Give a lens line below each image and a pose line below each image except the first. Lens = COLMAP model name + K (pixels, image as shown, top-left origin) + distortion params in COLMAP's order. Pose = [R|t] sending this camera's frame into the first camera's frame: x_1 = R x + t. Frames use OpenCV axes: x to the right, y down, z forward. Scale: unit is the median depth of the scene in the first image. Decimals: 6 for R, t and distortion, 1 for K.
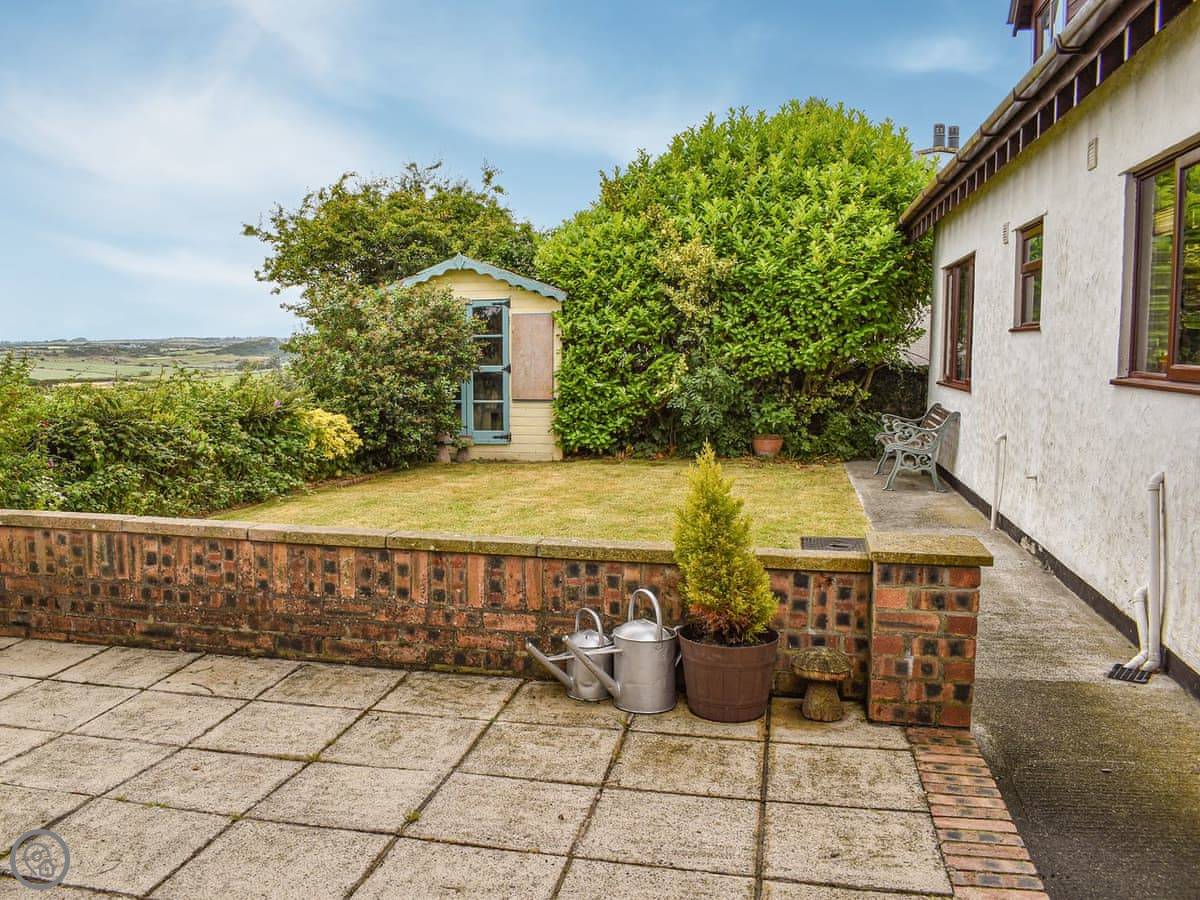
lens RADIAL K [[1059.0, 0, 600.0], [0, 1059.0, 450.0], [0, 0, 1]] dist [-0.106582, 0.003820]
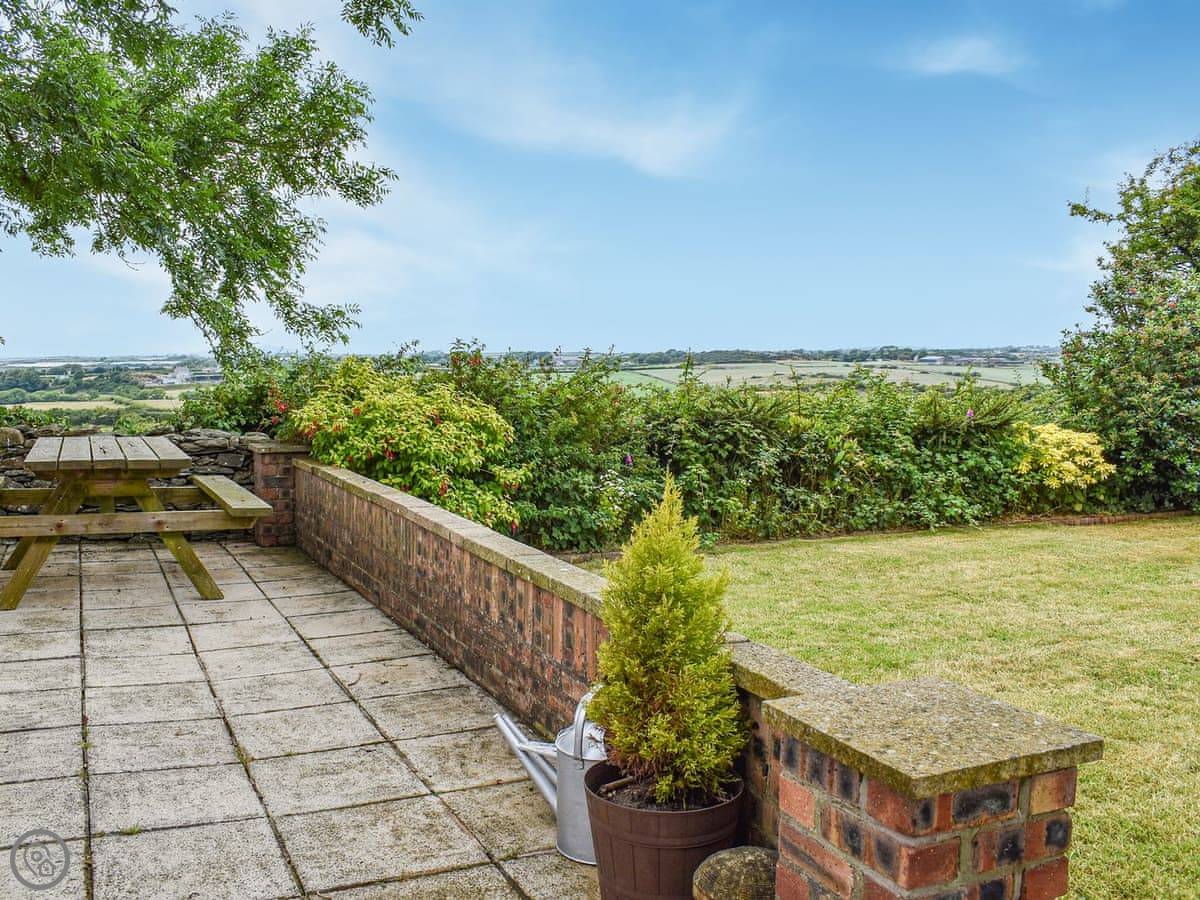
lens RADIAL K [[1168.1, 0, 643.0], [0, 1168.1, 442.0], [0, 0, 1]] dist [-0.117937, 0.015004]
pose [[0.560763, 0.057398, -0.825985, 0.694282], [-0.078009, 0.996819, 0.016310, -0.038079], [0.824294, 0.055288, 0.563457, 0.610828]]
